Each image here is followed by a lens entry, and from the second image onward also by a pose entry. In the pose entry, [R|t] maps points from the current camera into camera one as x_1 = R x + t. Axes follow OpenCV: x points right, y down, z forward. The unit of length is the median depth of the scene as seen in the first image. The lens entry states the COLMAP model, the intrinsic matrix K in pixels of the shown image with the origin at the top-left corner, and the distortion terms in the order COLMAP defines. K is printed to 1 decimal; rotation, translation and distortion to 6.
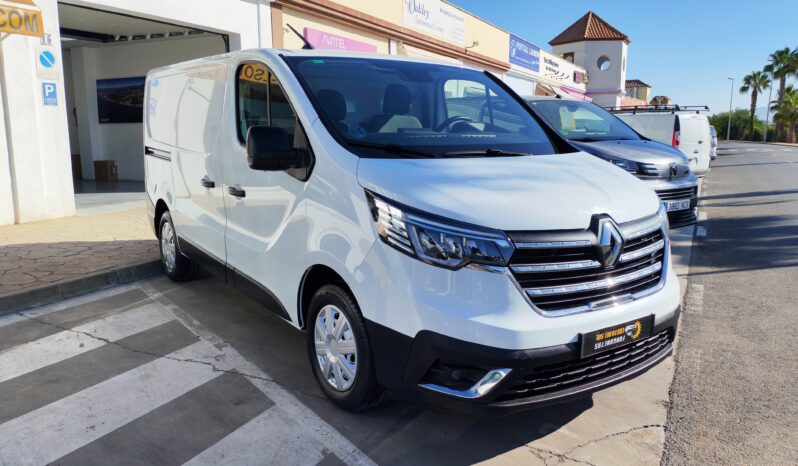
lens RADIAL K [[608.2, 0, 398.2], [0, 608.2, 232.4], [0, 0, 1]] dist [0.056444, -0.077988]
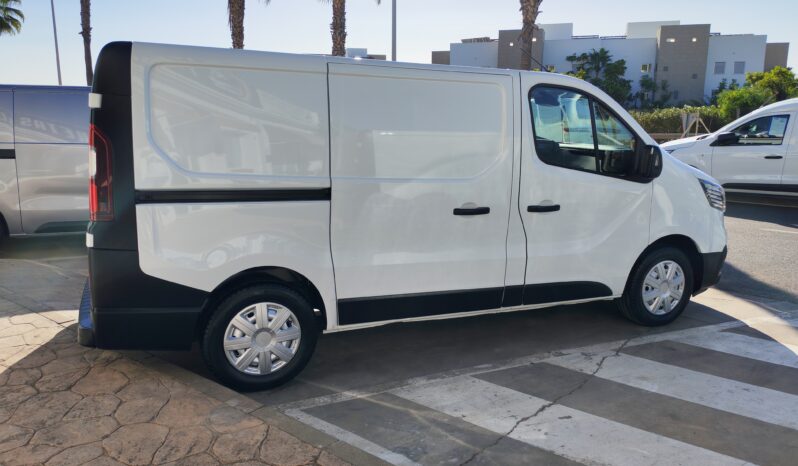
lens RADIAL K [[608.2, 0, 406.6], [0, 608.2, 236.1], [0, 0, 1]] dist [0.056444, -0.077988]
pose [[0.188900, -0.197653, 0.961899, -1.455428], [0.154038, 0.973372, 0.169760, -0.256391], [-0.969840, 0.116102, 0.214316, 1.115312]]
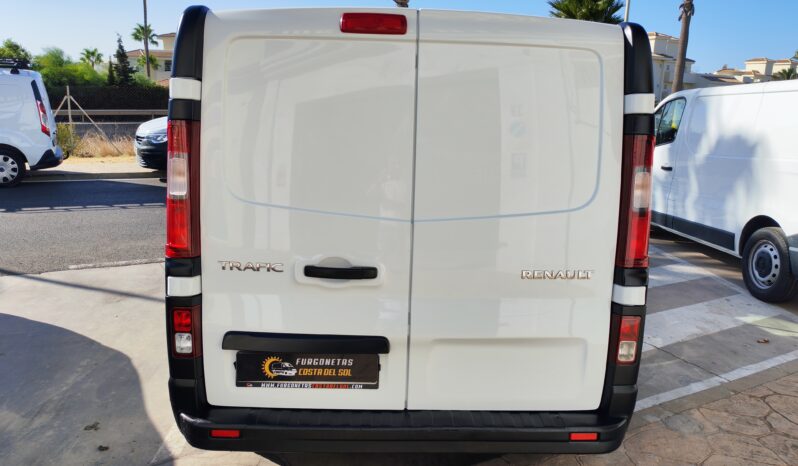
lens RADIAL K [[608.2, 0, 402.5], [0, 608.2, 226.0], [0, 0, 1]] dist [0.056444, -0.077988]
pose [[-0.842112, -0.138988, 0.521086, -0.823391], [0.049739, 0.942086, 0.331663, -0.460079], [-0.537005, 0.305216, -0.786428, 2.335861]]
